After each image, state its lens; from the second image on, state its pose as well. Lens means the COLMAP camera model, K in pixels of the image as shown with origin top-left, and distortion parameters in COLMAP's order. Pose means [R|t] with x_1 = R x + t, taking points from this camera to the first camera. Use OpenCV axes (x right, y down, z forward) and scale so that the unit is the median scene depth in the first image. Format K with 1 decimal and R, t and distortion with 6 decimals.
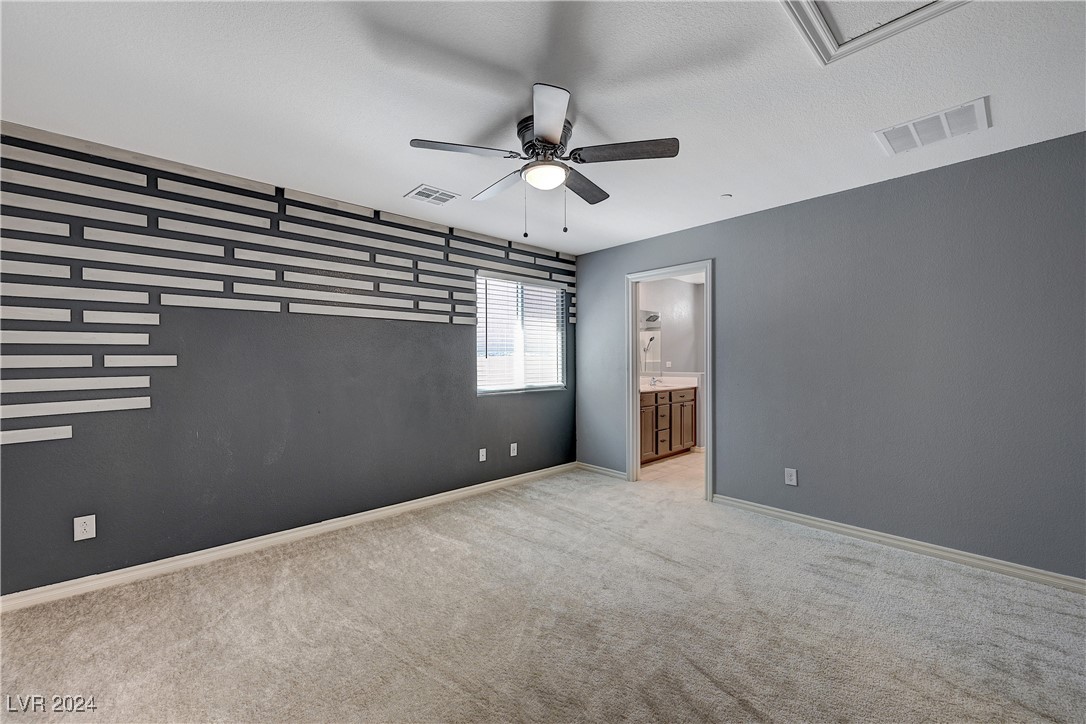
lens RADIAL K [[431.0, 0, 545.8], [0, 431.0, 362.3], [0, 0, 1]] dist [0.001653, -0.000105]
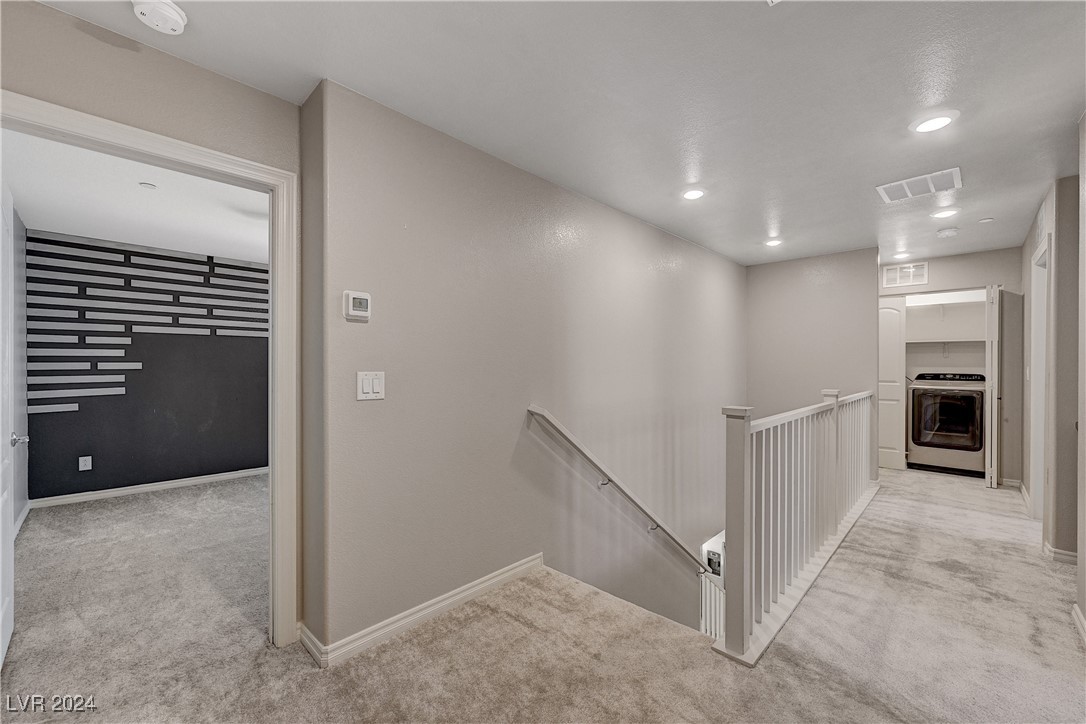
lens RADIAL K [[431.0, 0, 539.6], [0, 431.0, 365.7], [0, 0, 1]] dist [0.001653, -0.000105]
pose [[0.998929, -0.006464, 0.045825, 0.525329], [0.007183, 0.999853, -0.015544, 0.029240], [-0.045718, 0.015857, 0.998829, -0.641486]]
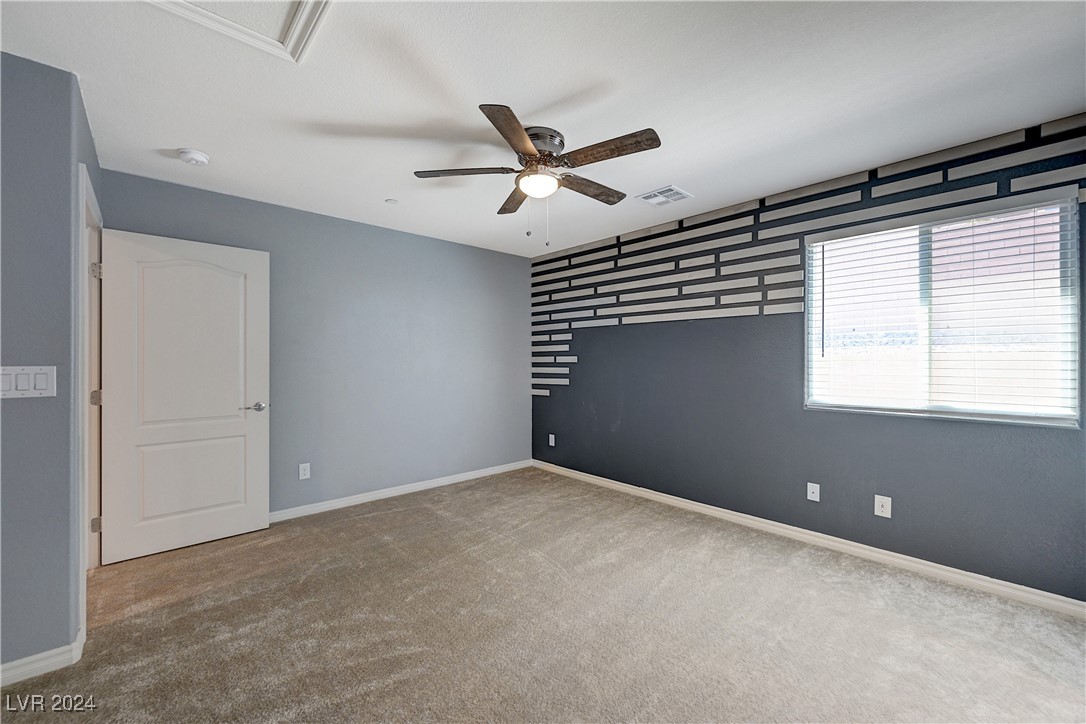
lens RADIAL K [[431.0, 0, 541.4], [0, 431.0, 359.1], [0, 0, 1]] dist [0.001653, -0.000105]
pose [[-0.000804, -0.001136, -0.999999, 0.807416], [-0.009771, 0.999952, -0.001128, -0.000916], [0.999952, 0.009770, -0.000815, 0.775565]]
